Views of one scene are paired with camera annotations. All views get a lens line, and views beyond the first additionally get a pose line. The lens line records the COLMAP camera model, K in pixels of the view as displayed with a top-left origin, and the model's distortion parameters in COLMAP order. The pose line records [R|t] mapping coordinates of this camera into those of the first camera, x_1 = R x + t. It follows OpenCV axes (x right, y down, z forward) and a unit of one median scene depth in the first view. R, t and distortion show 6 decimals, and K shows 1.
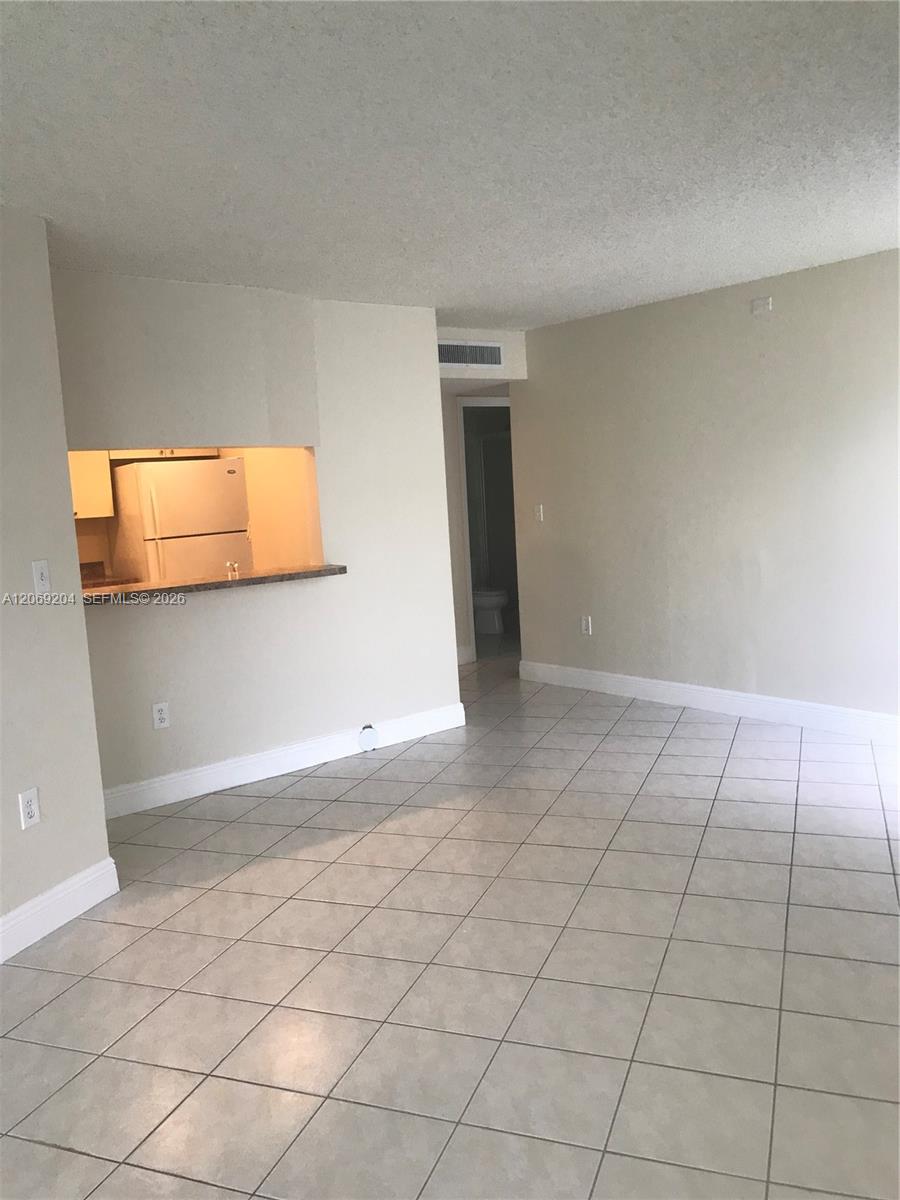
lens RADIAL K [[985.7, 0, 441.2], [0, 985.7, 589.2], [0, 0, 1]] dist [0.083798, -0.134771]
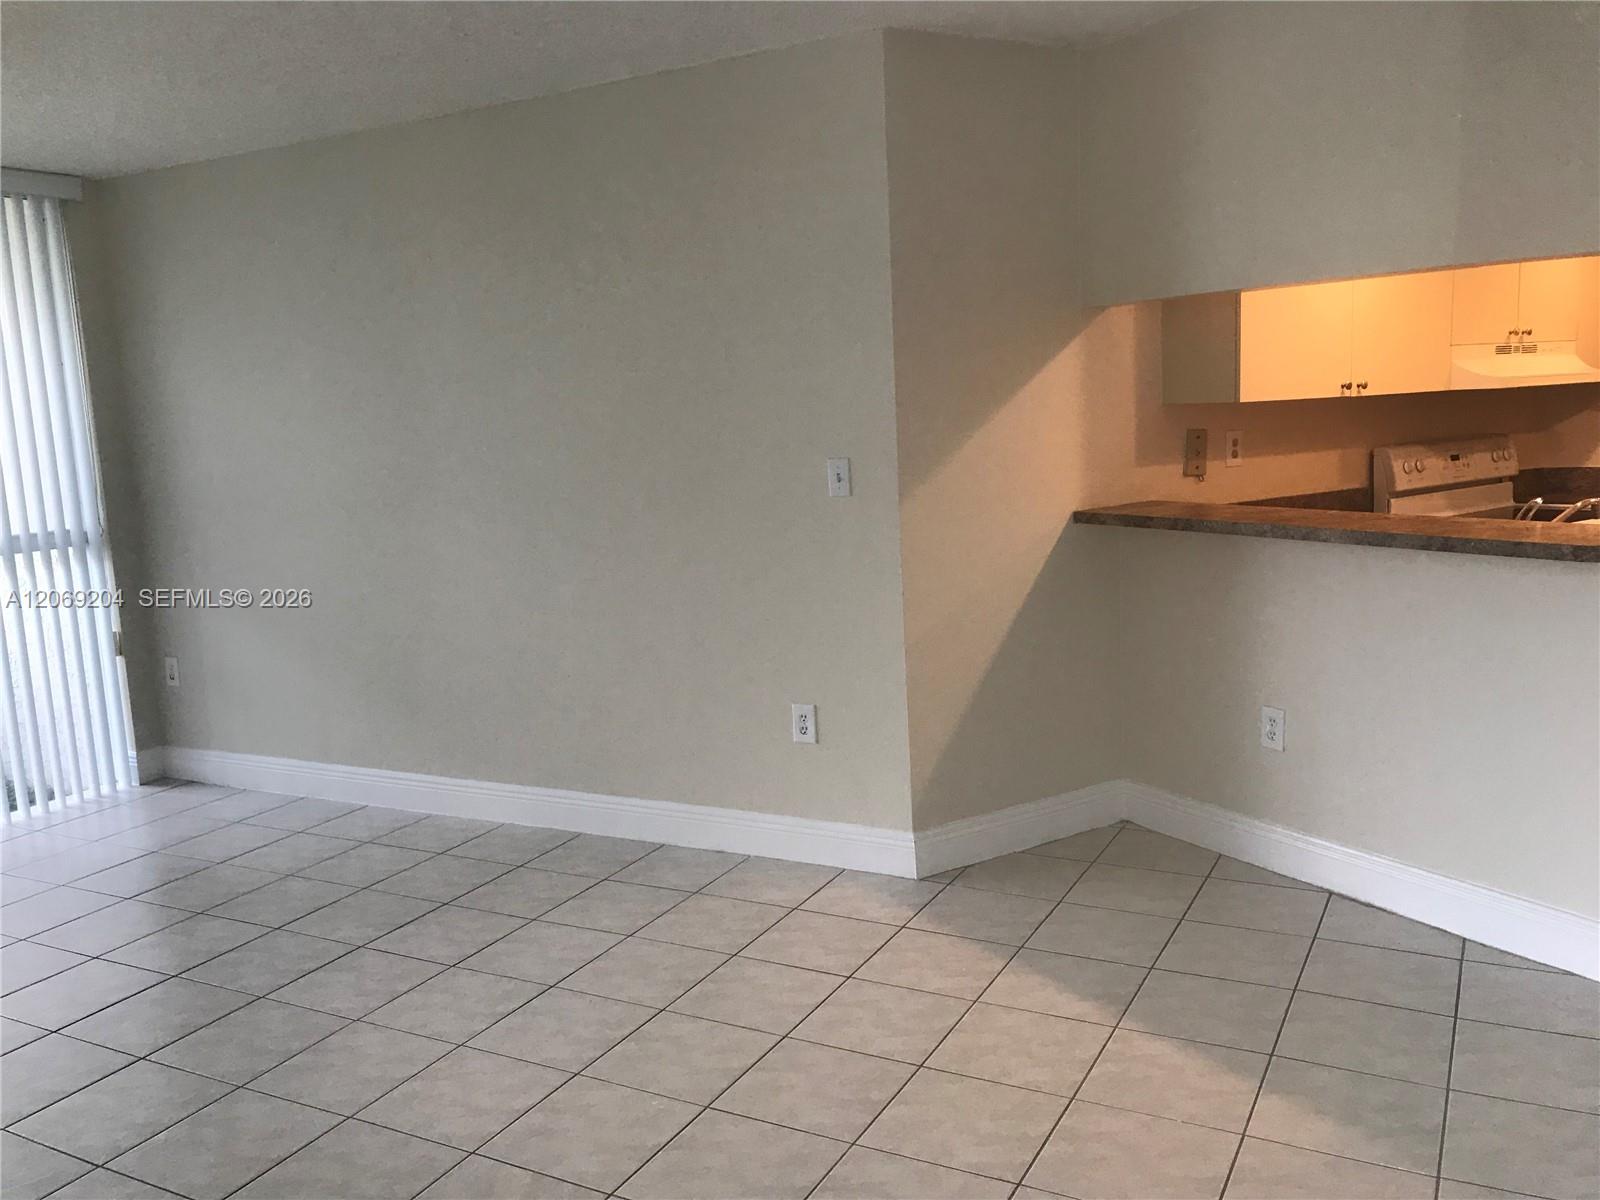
lens RADIAL K [[1318.2, 0, 800.0], [0, 1318.2, 600.0], [0, 0, 1]] dist [0.022987, 0.003511]
pose [[-0.131262, 0.213490, -0.968087, 0.590707], [-0.051255, 0.973769, 0.221692, -0.128990], [0.990022, 0.078720, -0.116876, 0.891420]]
